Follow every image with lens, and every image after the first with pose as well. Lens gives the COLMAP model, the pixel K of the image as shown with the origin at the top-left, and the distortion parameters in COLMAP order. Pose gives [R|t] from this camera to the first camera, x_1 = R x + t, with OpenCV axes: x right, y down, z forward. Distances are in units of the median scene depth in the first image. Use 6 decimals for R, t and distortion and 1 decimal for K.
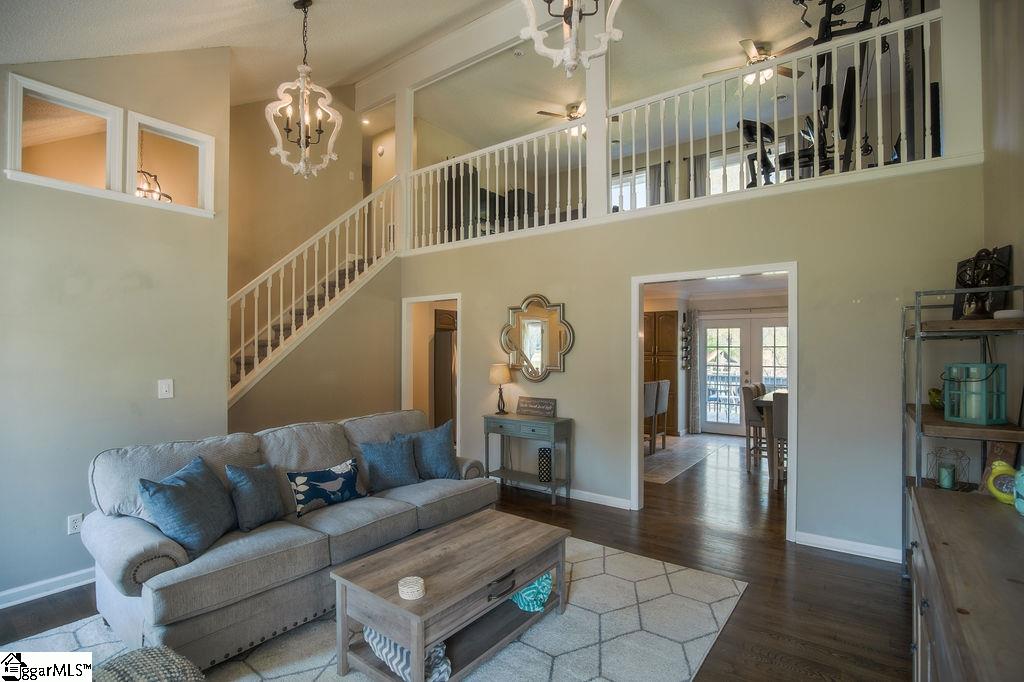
lens RADIAL K [[478.6, 0, 520.7], [0, 478.6, 347.8], [0, 0, 1]] dist [-0.031432, 0.000848]
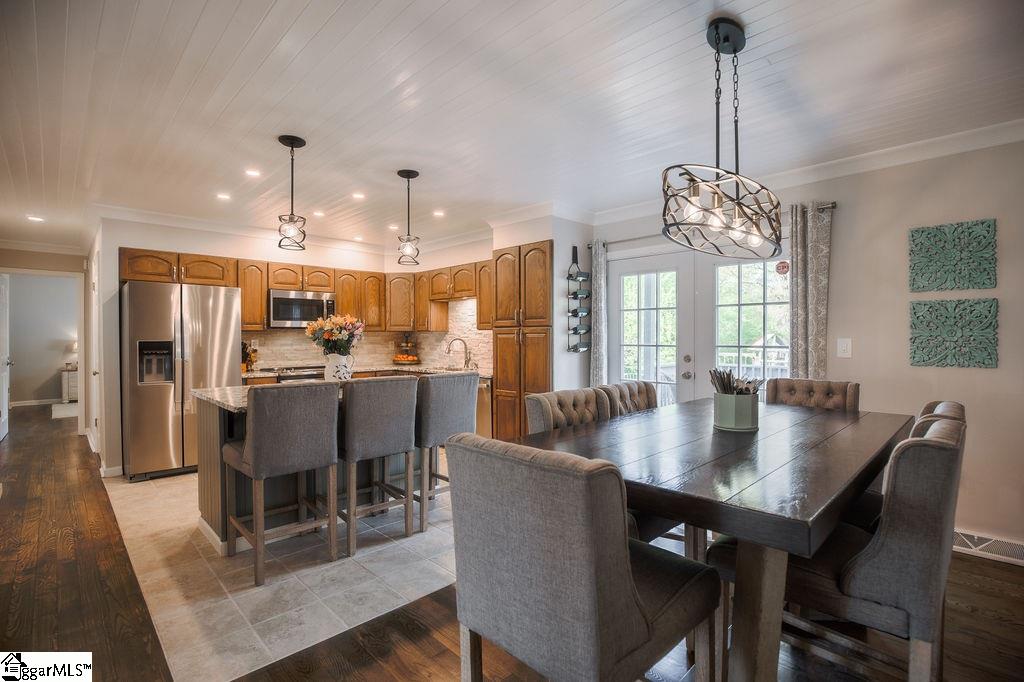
lens RADIAL K [[481.1, 0, 515.2], [0, 481.1, 342.5], [0, 0, 1]] dist [-0.030488, 0.000556]
pose [[0.986054, 0.000739, -0.166426, 0.372156], [0.001423, 0.999916, 0.012867, 0.028056], [0.166422, -0.012924, 0.985970, 0.461258]]
